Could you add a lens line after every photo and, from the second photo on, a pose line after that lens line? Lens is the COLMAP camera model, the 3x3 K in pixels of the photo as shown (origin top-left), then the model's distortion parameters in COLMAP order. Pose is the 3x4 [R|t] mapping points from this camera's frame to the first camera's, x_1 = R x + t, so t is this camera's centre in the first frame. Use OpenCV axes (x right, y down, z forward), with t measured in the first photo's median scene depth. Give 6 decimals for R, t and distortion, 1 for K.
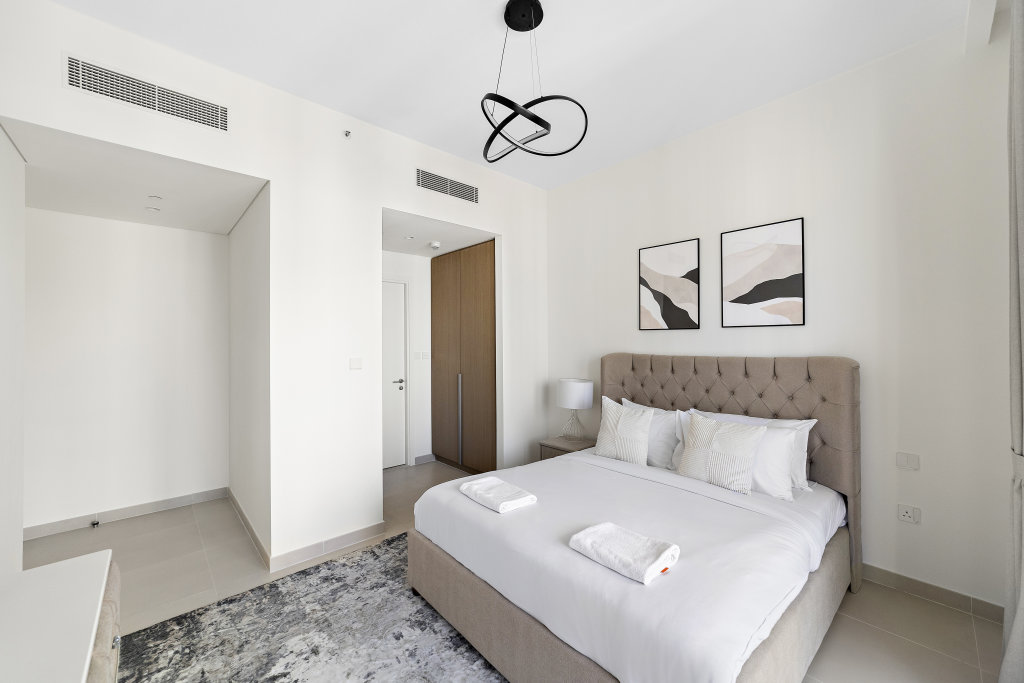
lens RADIAL K [[395.5, 0, 509.2], [0, 395.5, 340.2], [0, 0, 1]] dist [-0.017815, 0.008075]
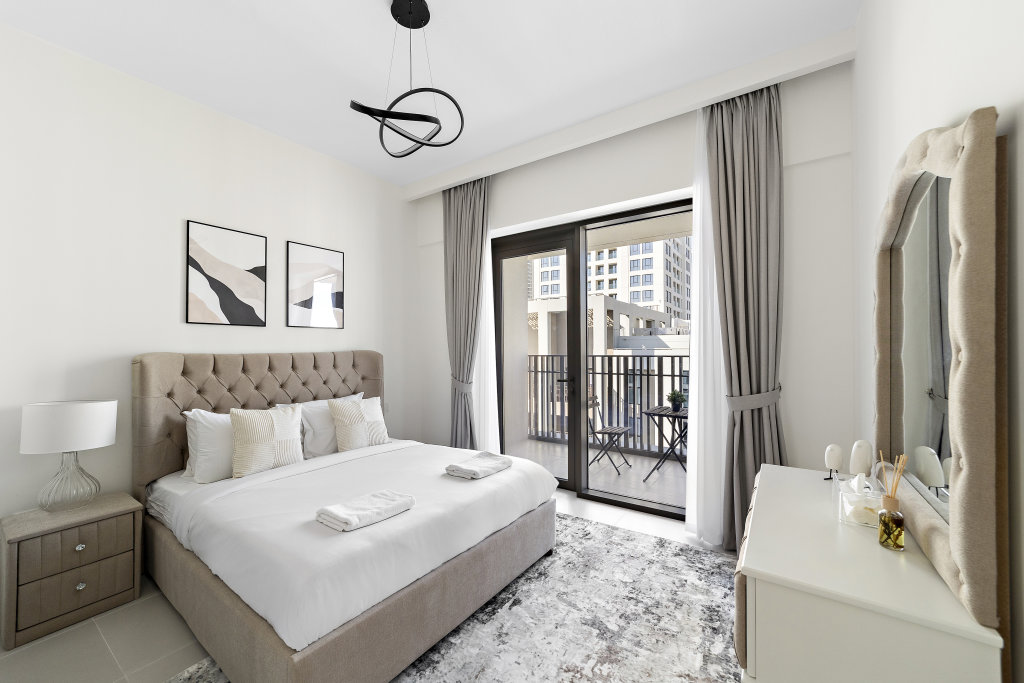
lens RADIAL K [[395.5, 0, 509.2], [0, 395.5, 340.2], [0, 0, 1]] dist [-0.017815, 0.008075]
pose [[-0.219423, 0.005528, 0.975614, -0.641603], [-0.018371, 0.999783, -0.009797, 0.004880], [-0.975457, -0.020073, -0.219274, 0.606899]]
